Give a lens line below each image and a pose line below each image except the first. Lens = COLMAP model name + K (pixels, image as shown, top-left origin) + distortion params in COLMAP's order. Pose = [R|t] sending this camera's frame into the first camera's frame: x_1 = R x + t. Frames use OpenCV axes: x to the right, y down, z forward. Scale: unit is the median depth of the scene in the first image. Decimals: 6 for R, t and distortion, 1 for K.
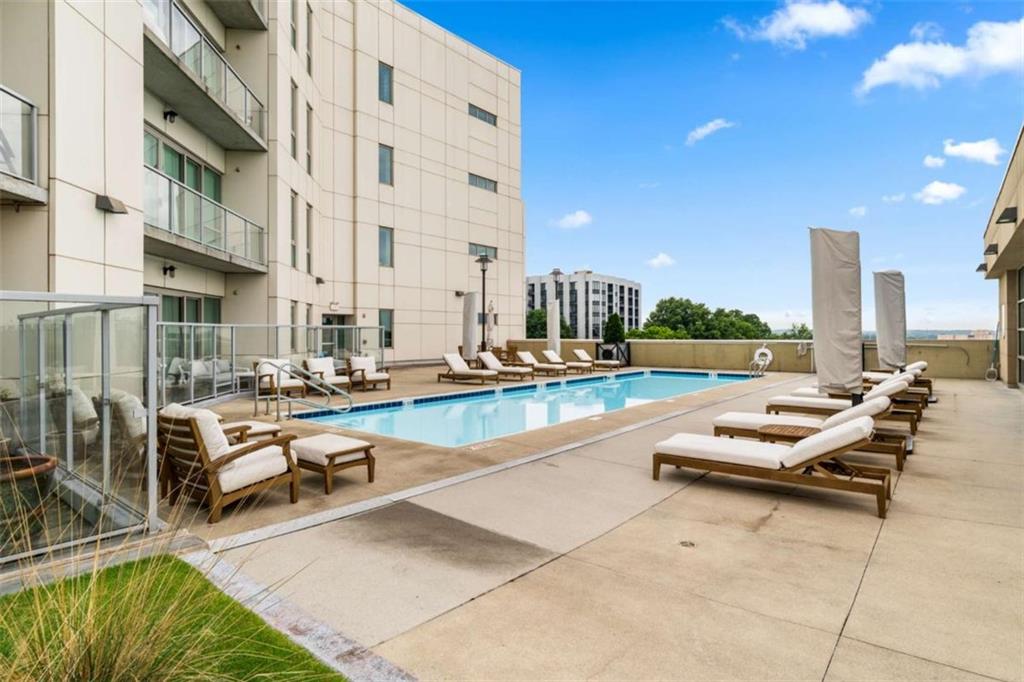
lens RADIAL K [[554.5, 0, 511.0], [0, 554.5, 332.8], [0, 0, 1]] dist [-0.001689, -0.000114]
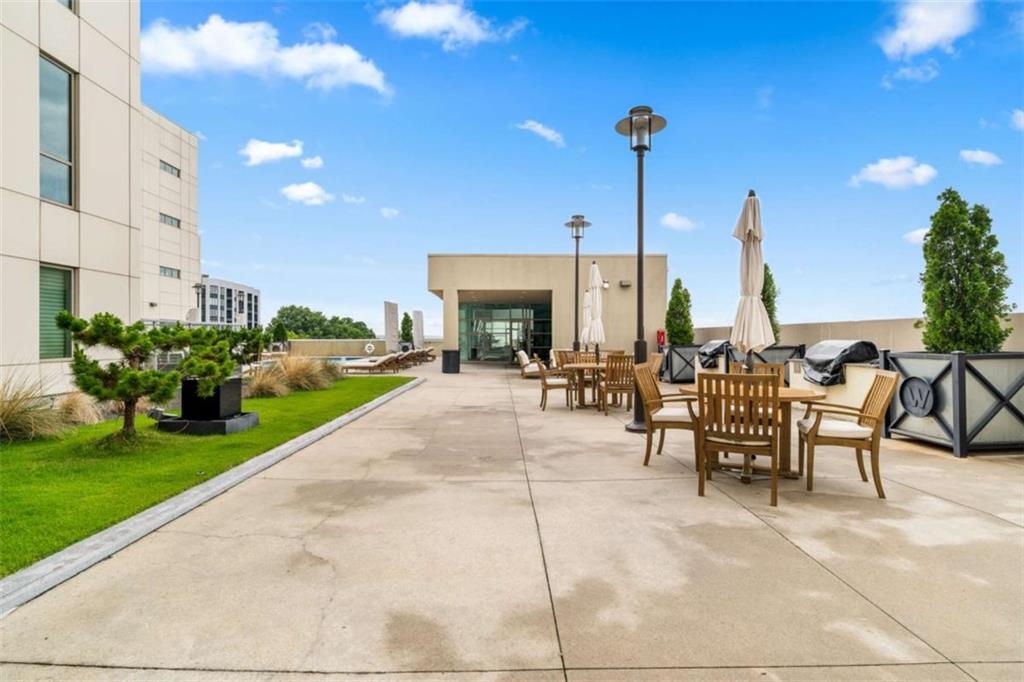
lens RADIAL K [[533.7, 0, 510.4], [0, 533.7, 337.2], [0, 0, 1]] dist [-0.001639, -0.000083]
pose [[0.773853, 0.004756, 0.633347, -0.052893], [-0.004204, 0.999988, -0.002373, 0.001356], [-0.633351, -0.000826, 0.773864, -0.115279]]
